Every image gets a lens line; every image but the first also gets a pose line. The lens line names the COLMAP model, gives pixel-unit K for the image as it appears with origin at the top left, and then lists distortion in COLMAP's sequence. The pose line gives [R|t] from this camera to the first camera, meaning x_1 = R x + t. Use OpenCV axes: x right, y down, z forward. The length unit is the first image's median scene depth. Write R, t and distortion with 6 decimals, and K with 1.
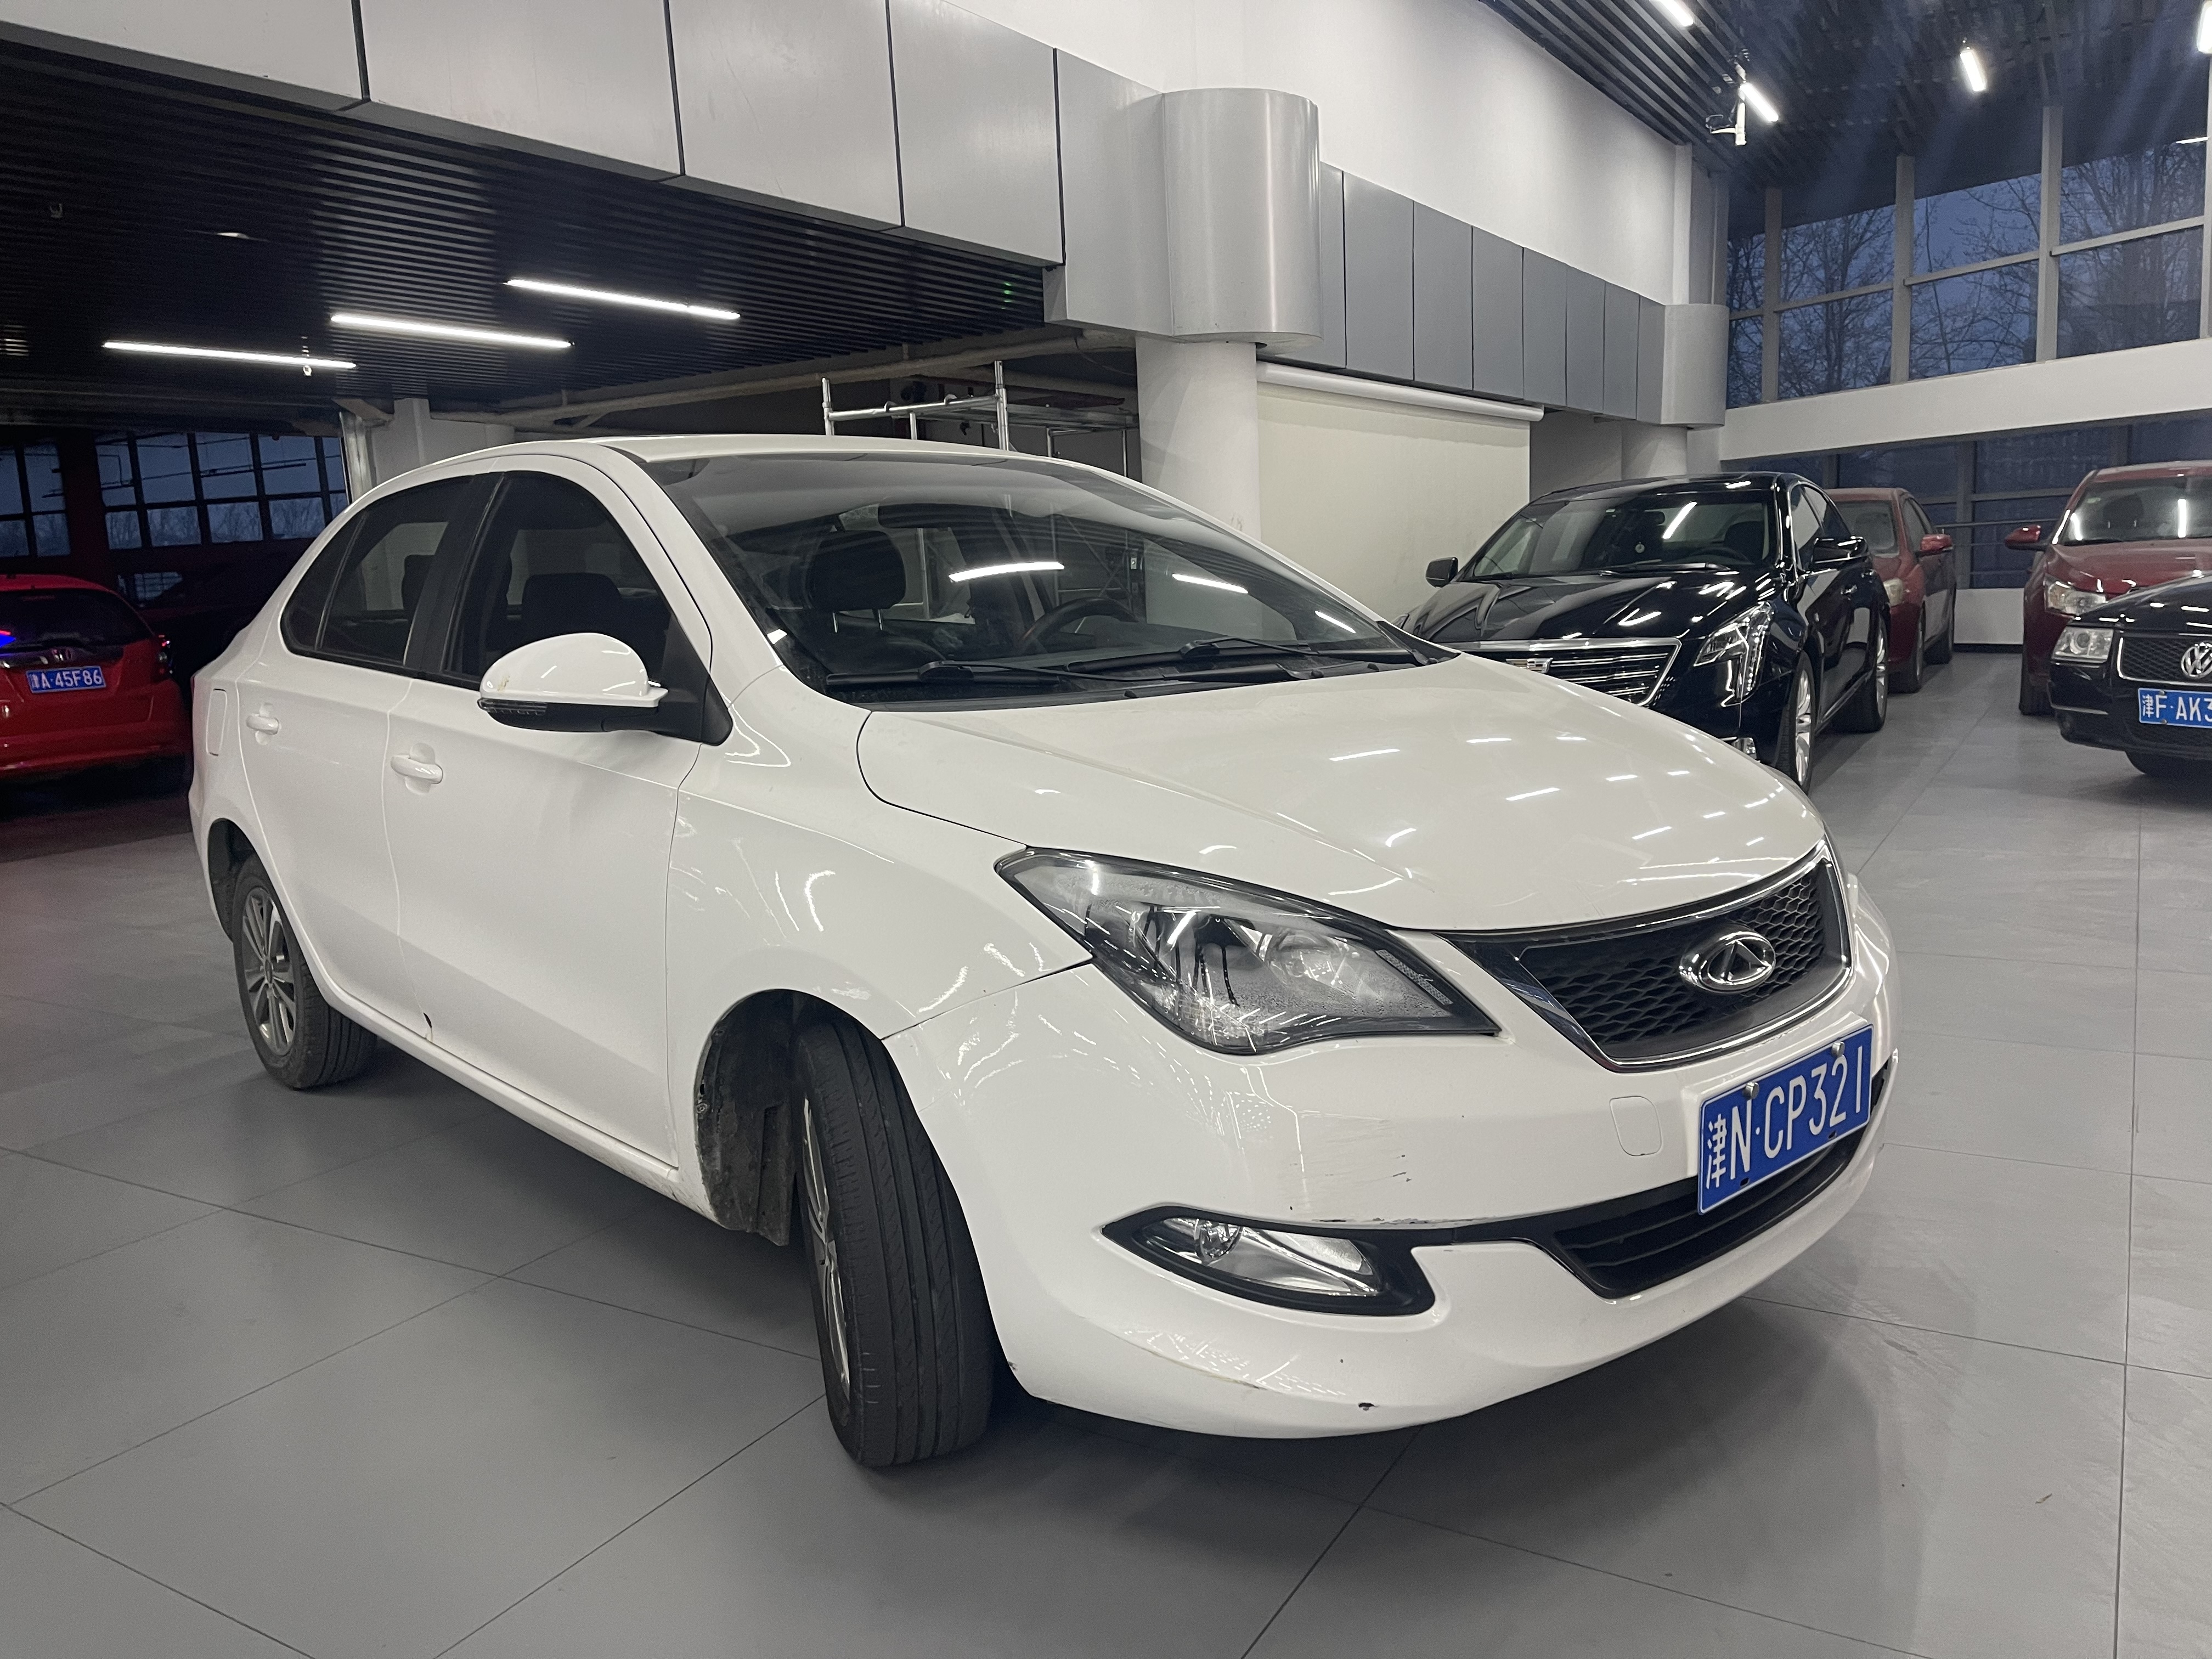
lens RADIAL K [[1668.3, 0, 1106.0], [0, 1668.3, 829.5], [0, 0, 1]] dist [0.048582, -0.086786]
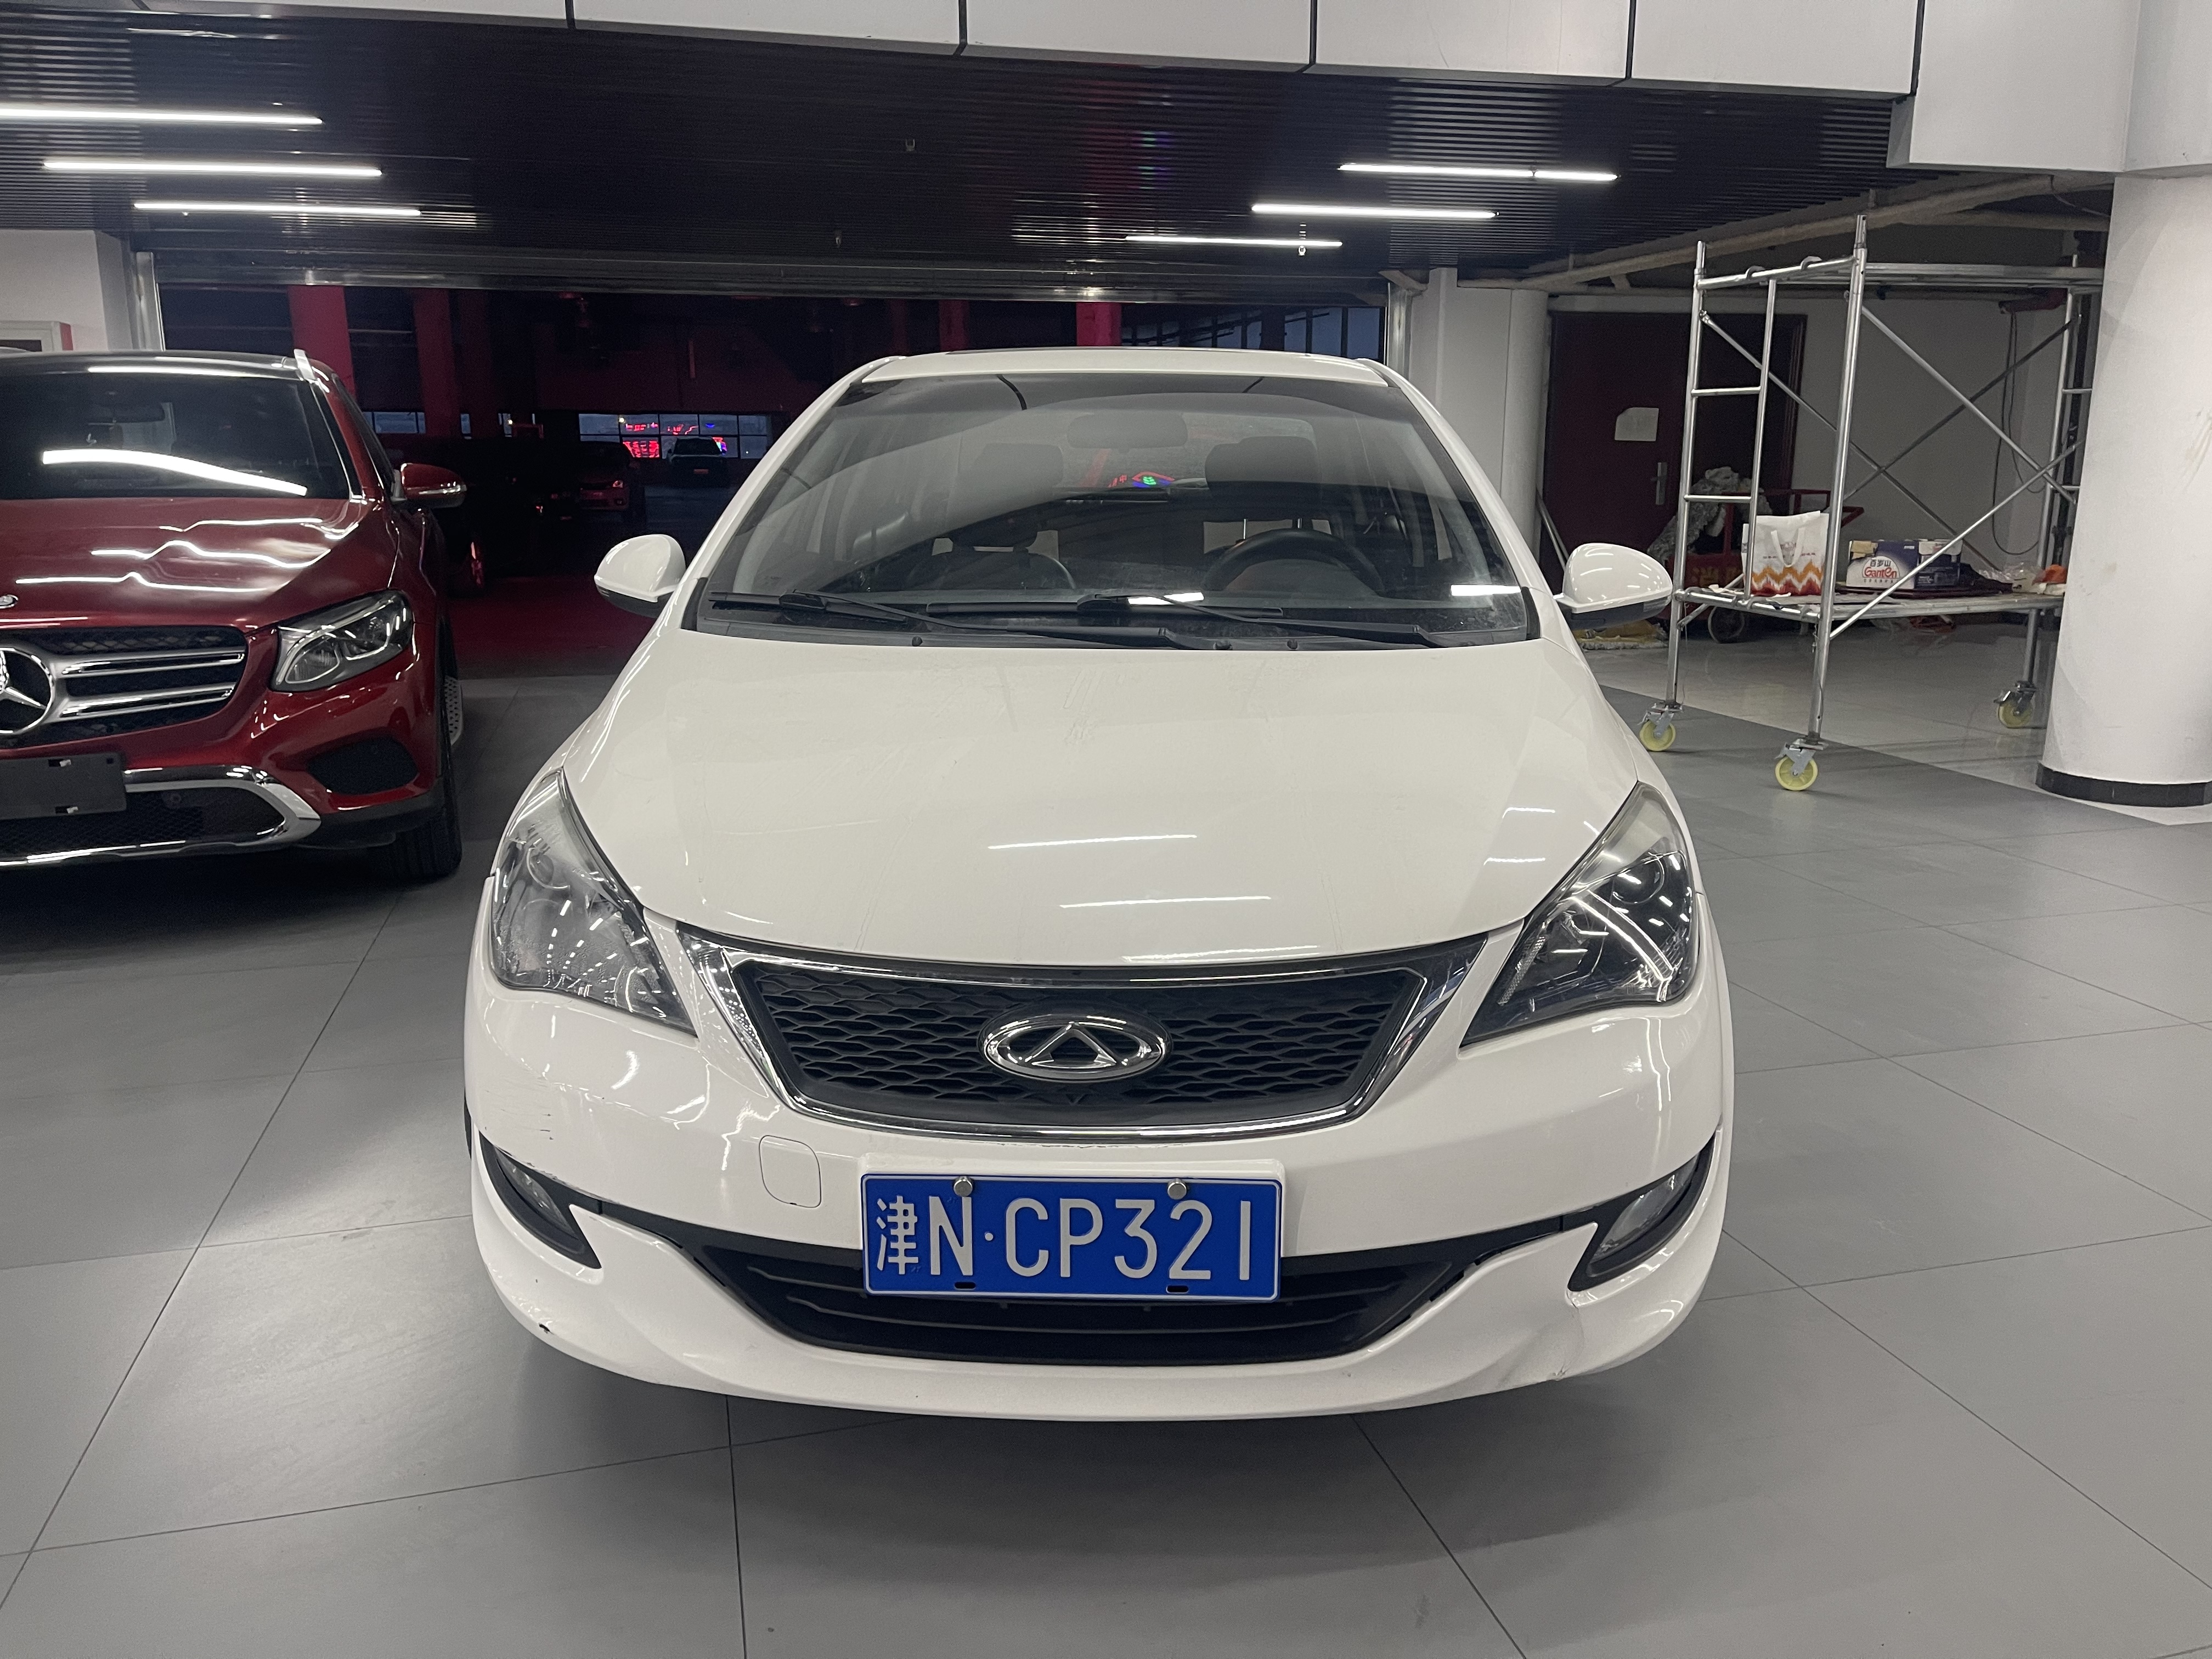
lens RADIAL K [[1620.7, 0, 1106.0], [0, 1620.7, 829.5], [0, 0, 1]] dist [0.103026, -0.146360]
pose [[0.722128, 0.200712, -0.662001, 0.296772], [-0.137018, 0.979522, 0.147519, -0.050016], [0.678054, -0.015821, 0.734842, 0.132375]]
